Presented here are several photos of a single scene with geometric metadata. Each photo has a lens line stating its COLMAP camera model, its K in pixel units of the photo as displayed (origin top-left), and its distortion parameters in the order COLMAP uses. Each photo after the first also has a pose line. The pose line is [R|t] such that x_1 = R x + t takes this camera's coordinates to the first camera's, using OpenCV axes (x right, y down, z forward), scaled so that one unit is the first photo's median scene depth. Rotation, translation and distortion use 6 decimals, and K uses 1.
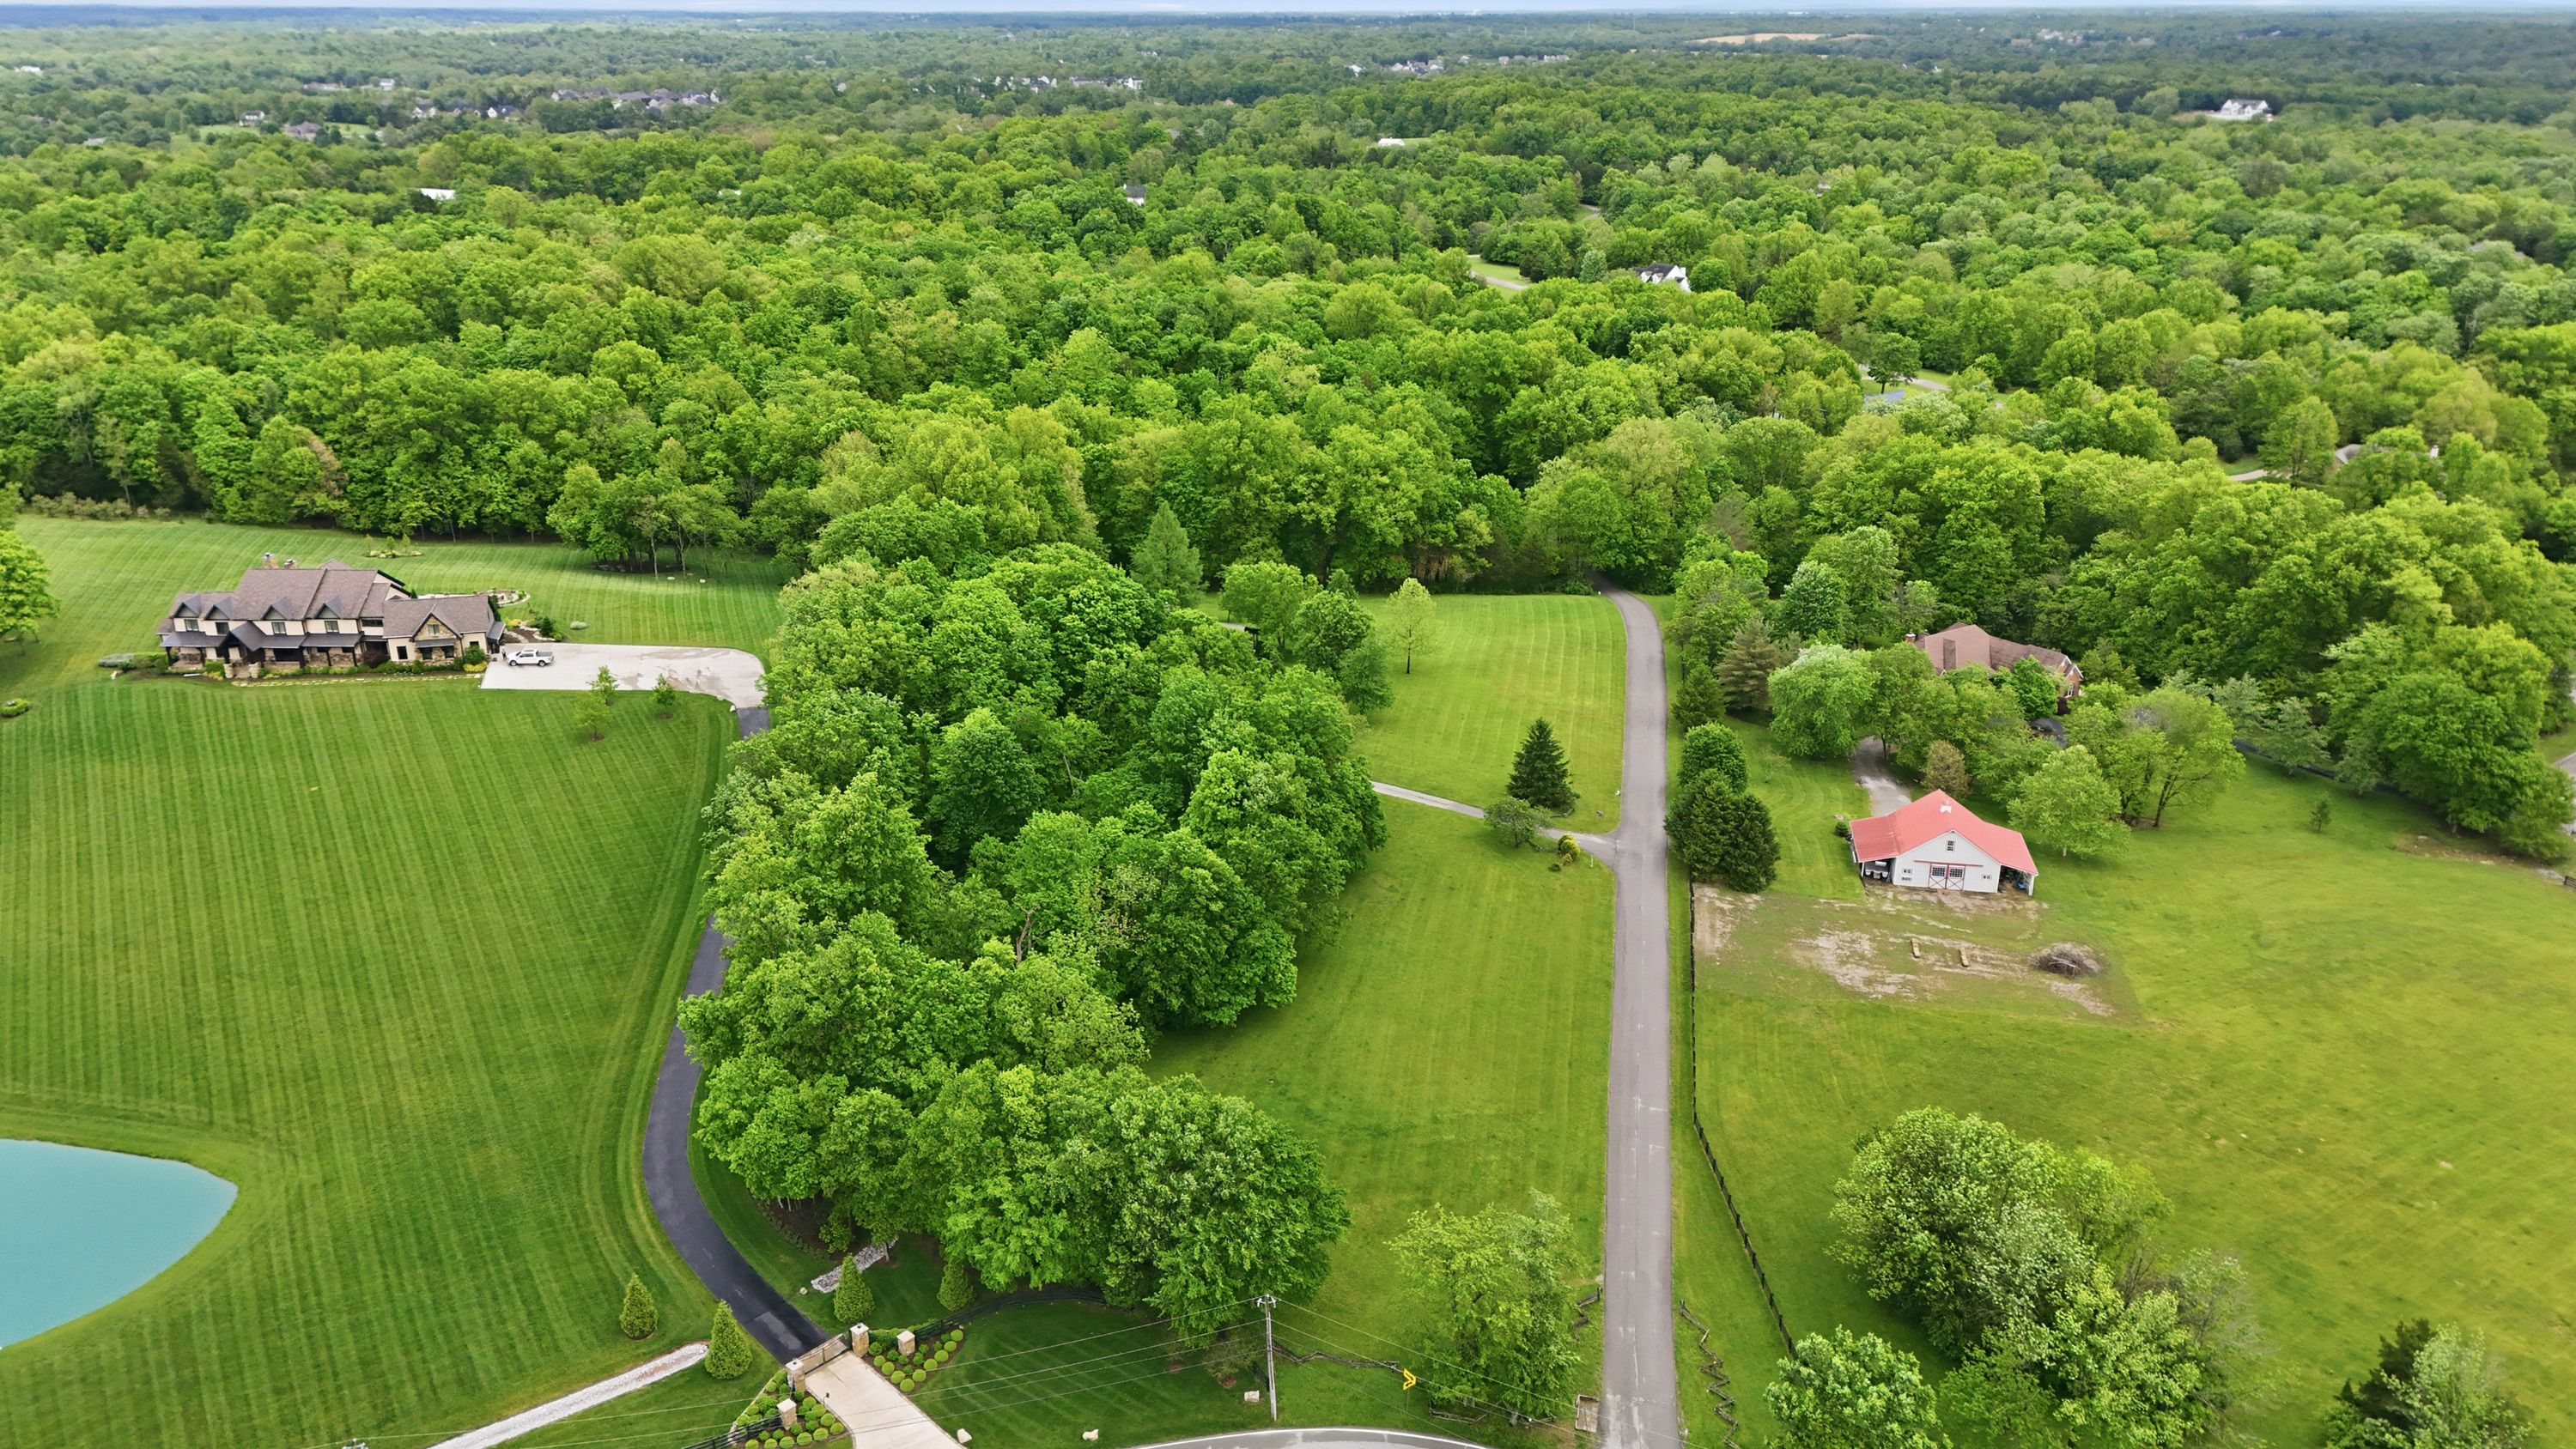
lens RADIAL K [[1916.6, 0, 1293.1], [0, 1916.6, 730.5], [0, 0, 1]] dist [0.079402, -0.084311]
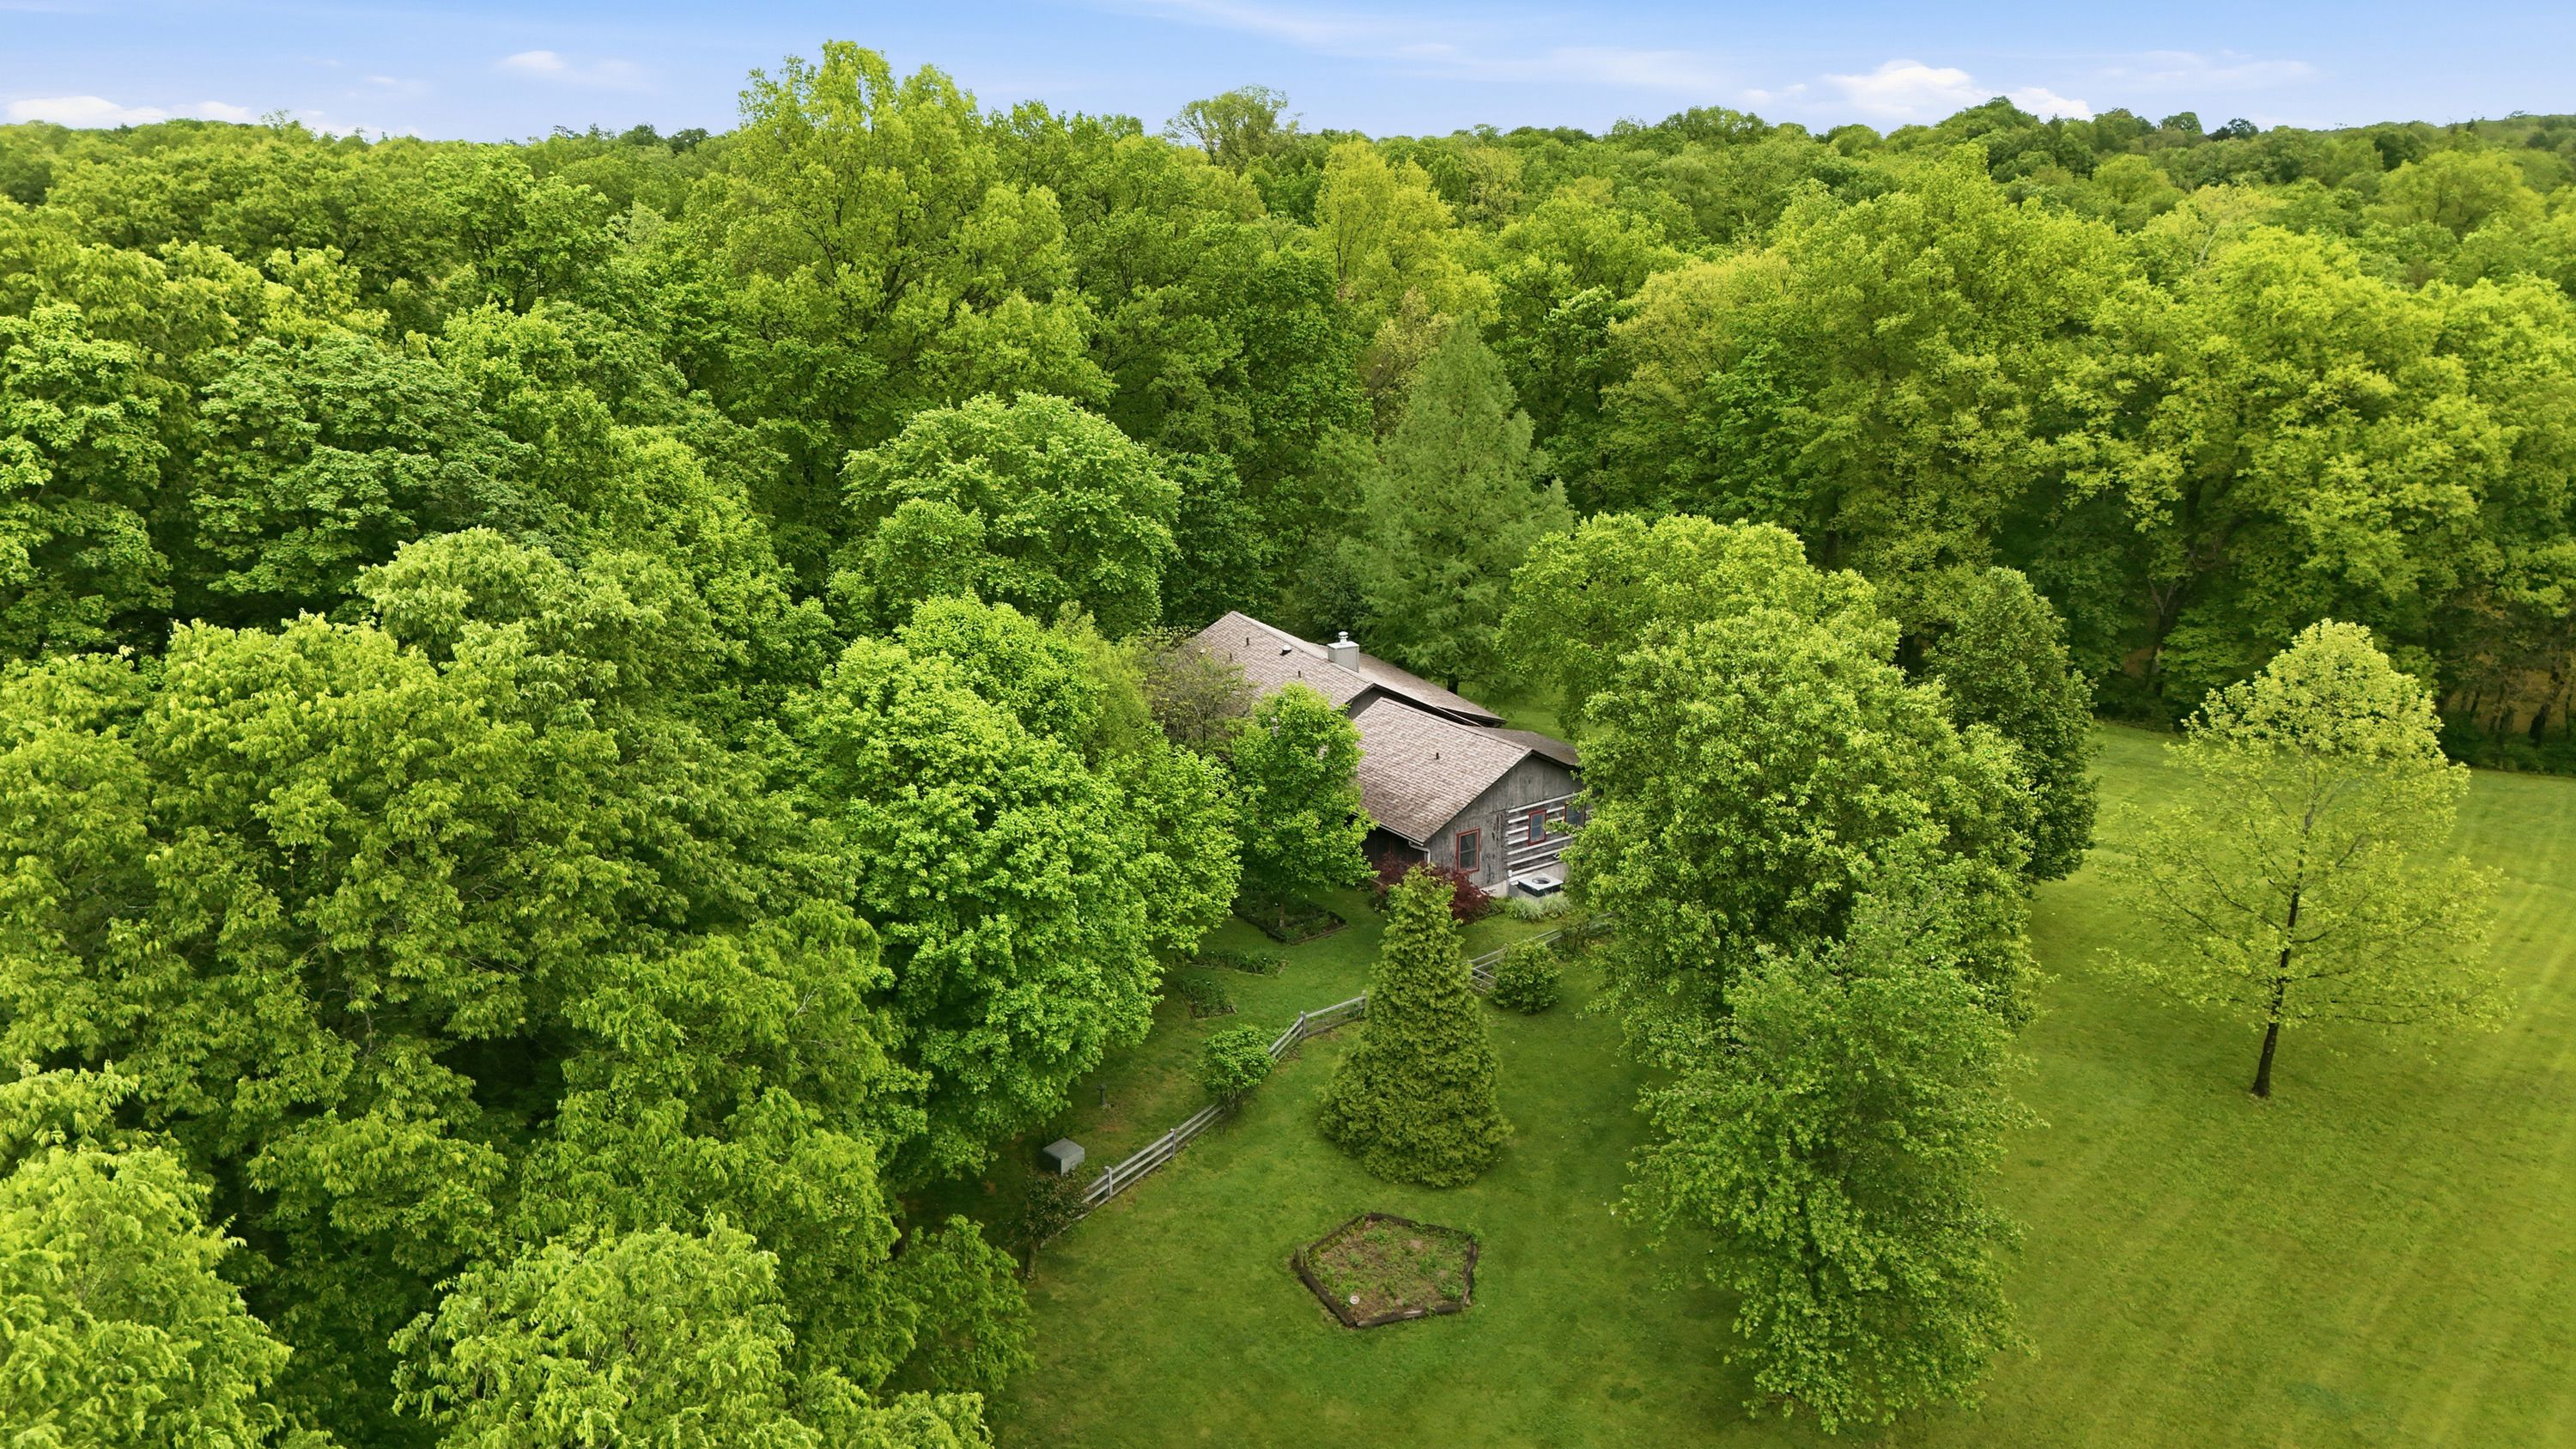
lens RADIAL K [[1917.2, 0, 1293.1], [0, 1917.2, 730.5], [0, 0, 1]] dist [0.079402, -0.084311]
pose [[0.866056, 0.132483, -0.482075, 0.055920], [-0.163440, 0.986295, -0.022571, -0.038861], [0.472478, 0.098338, 0.875839, 0.647078]]
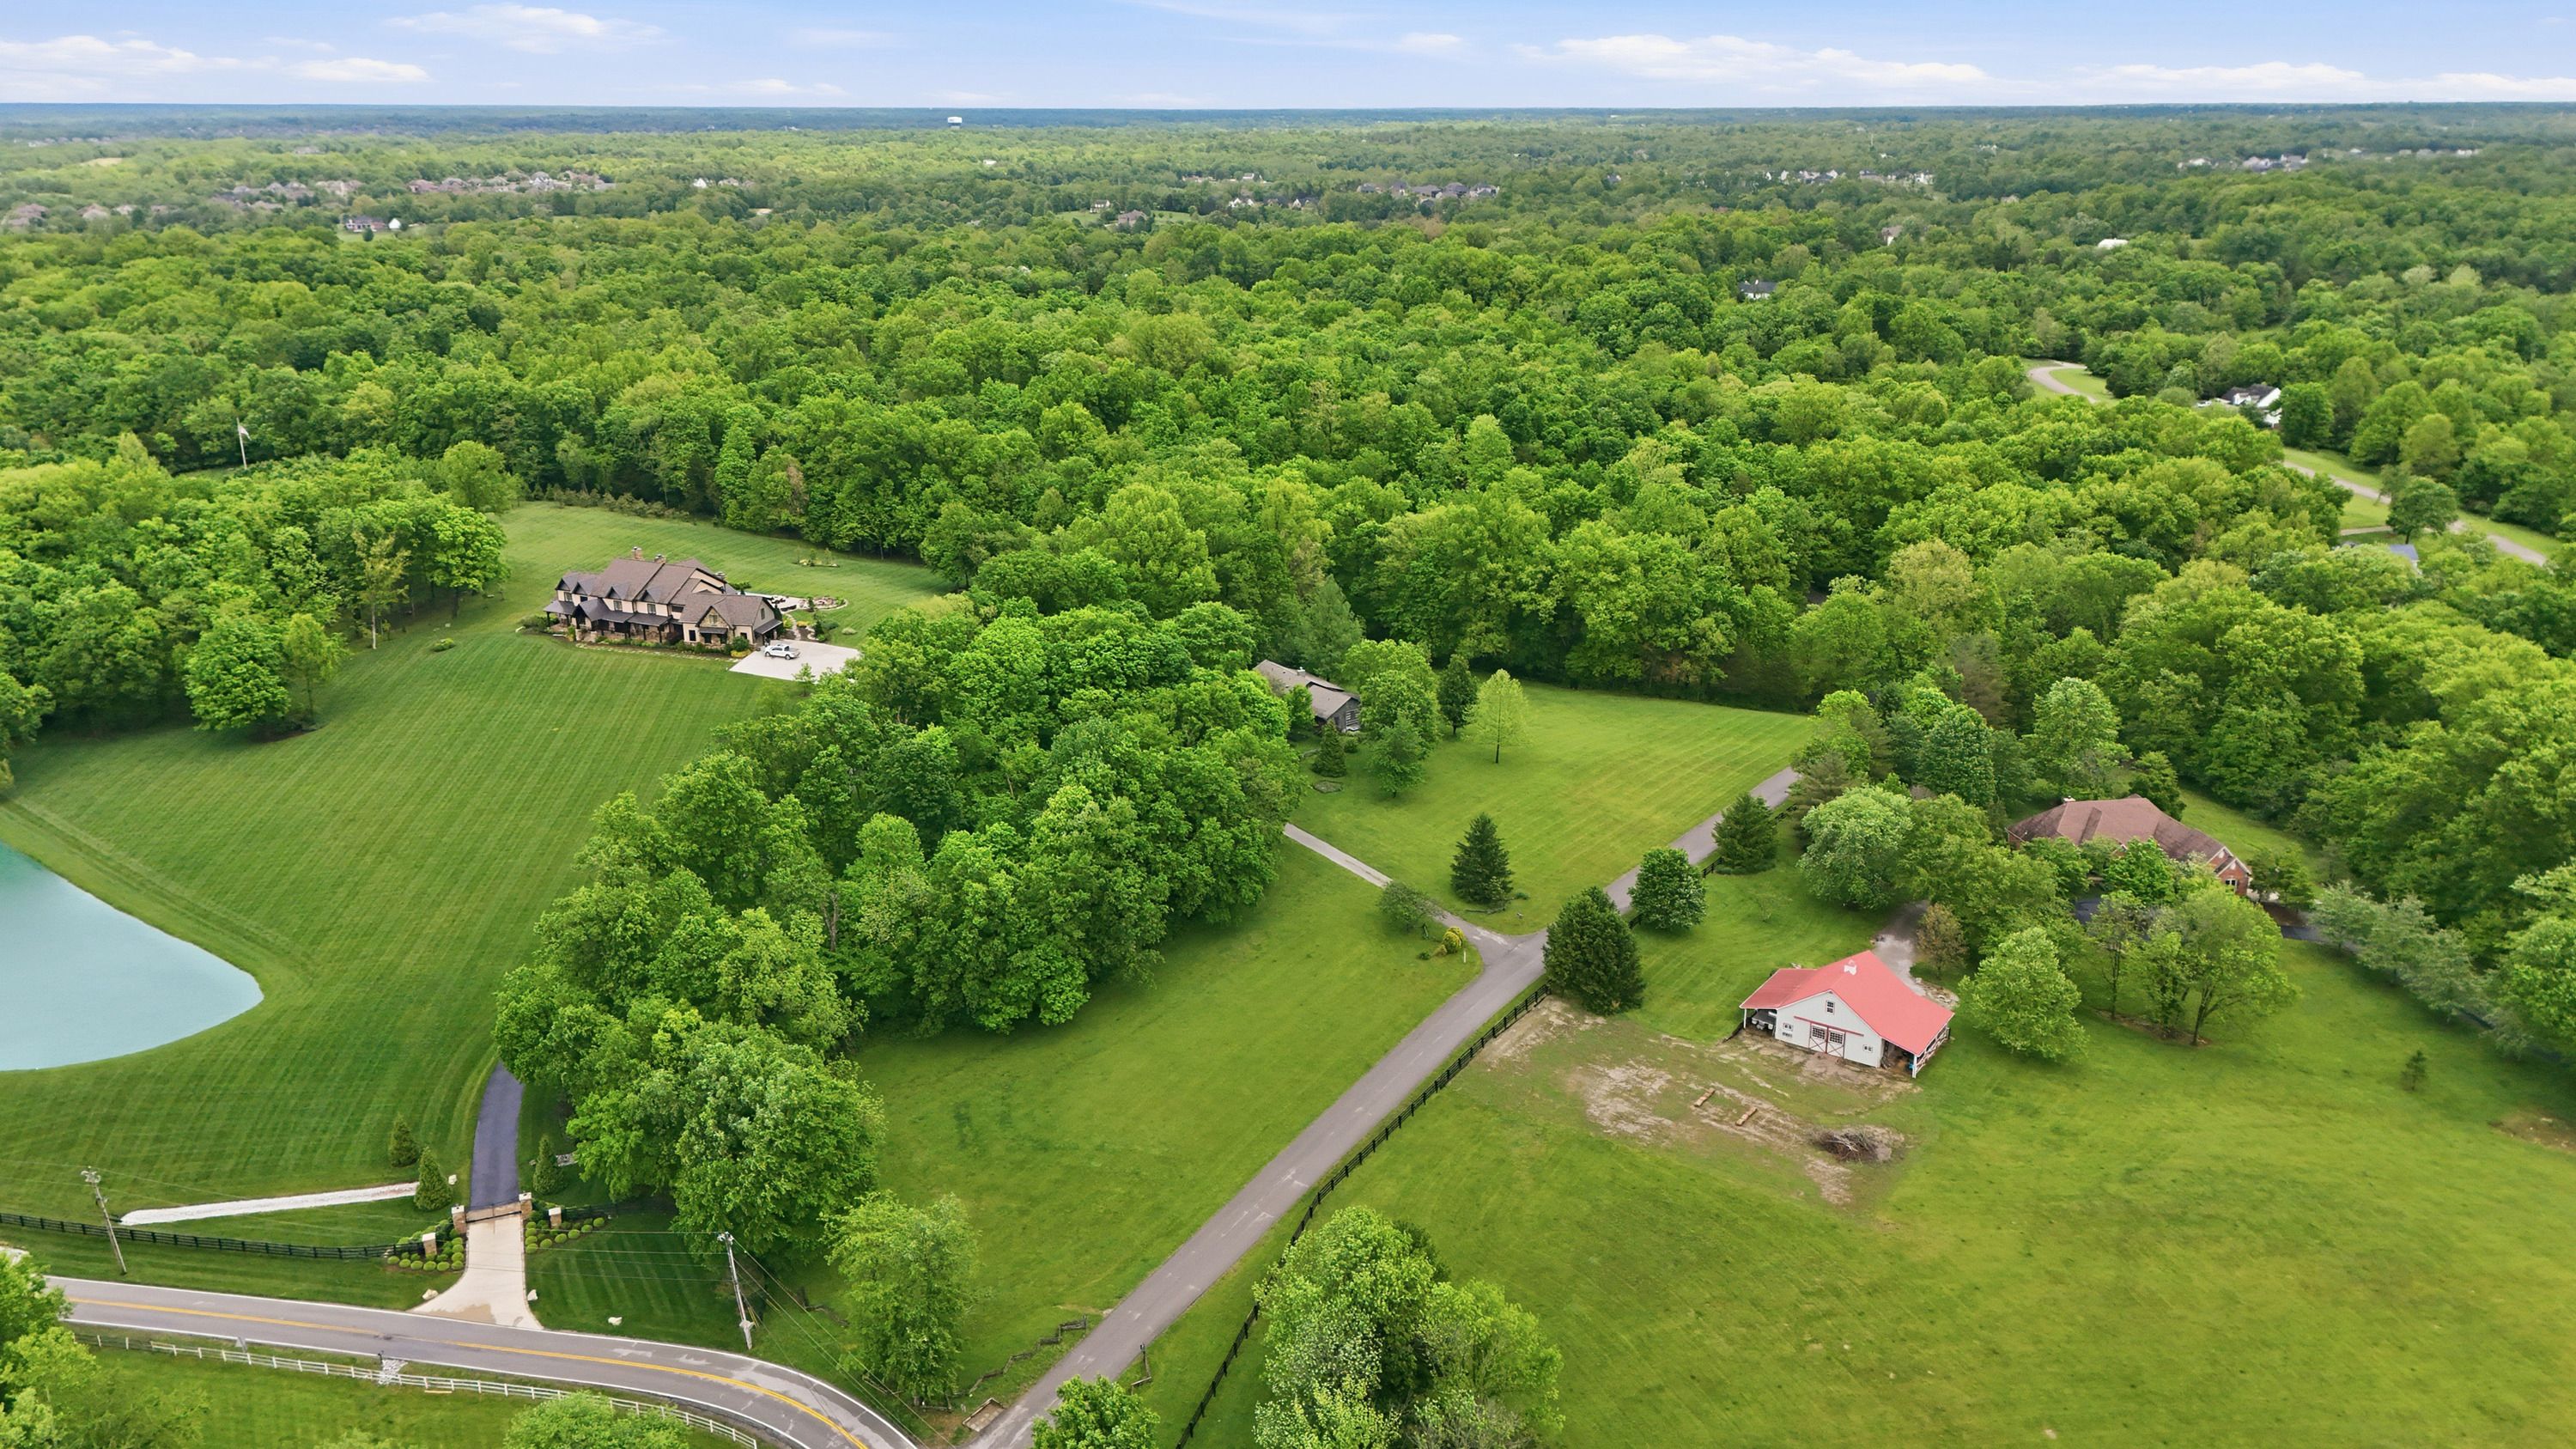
lens RADIAL K [[1917.2, 0, 1293.1], [0, 1917.2, 730.5], [0, 0, 1]] dist [0.079402, -0.084311]
pose [[0.909103, 0.126711, -0.396832, 0.305627], [-0.143833, 0.989509, -0.013552, -0.014960], [0.390951, 0.069398, 0.917791, 0.023475]]
